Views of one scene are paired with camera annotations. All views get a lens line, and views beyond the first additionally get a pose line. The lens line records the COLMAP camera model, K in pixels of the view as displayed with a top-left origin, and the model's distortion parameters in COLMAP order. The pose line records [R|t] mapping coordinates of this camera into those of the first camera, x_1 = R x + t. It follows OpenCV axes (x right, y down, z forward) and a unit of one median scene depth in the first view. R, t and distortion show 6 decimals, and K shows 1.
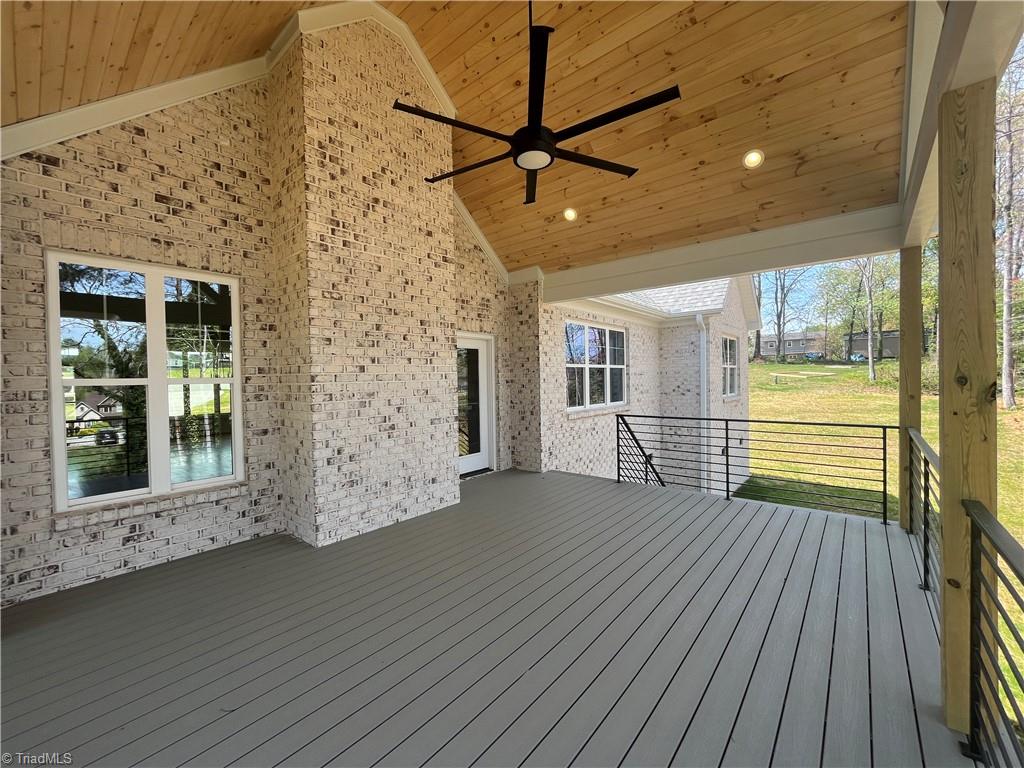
lens RADIAL K [[417.4, 0, 512.6], [0, 417.4, 384.2], [0, 0, 1]] dist [-0.001567, -0.000343]
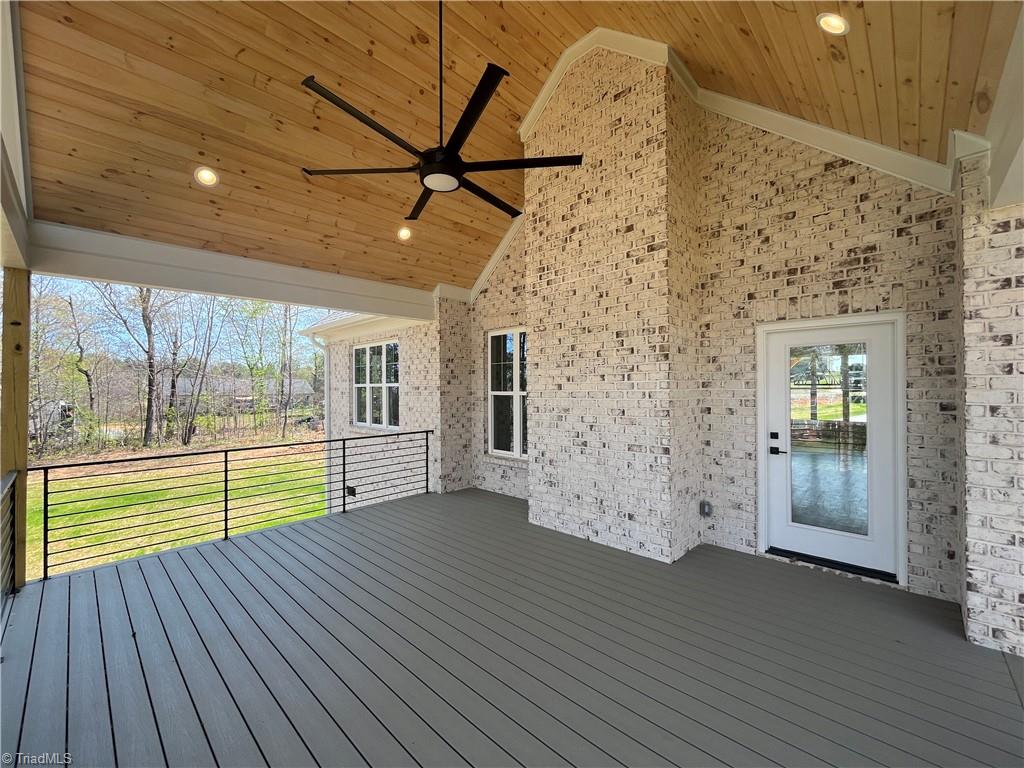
lens RADIAL K [[417.4, 0, 509.9], [0, 417.4, 383.5], [0, 0, 1]] dist [-0.001567, -0.000343]
pose [[-0.063224, 0.011277, -0.997936, 0.733118], [-0.004158, 0.999925, 0.011563, -0.054636], [0.997991, 0.004881, -0.063172, 0.876017]]
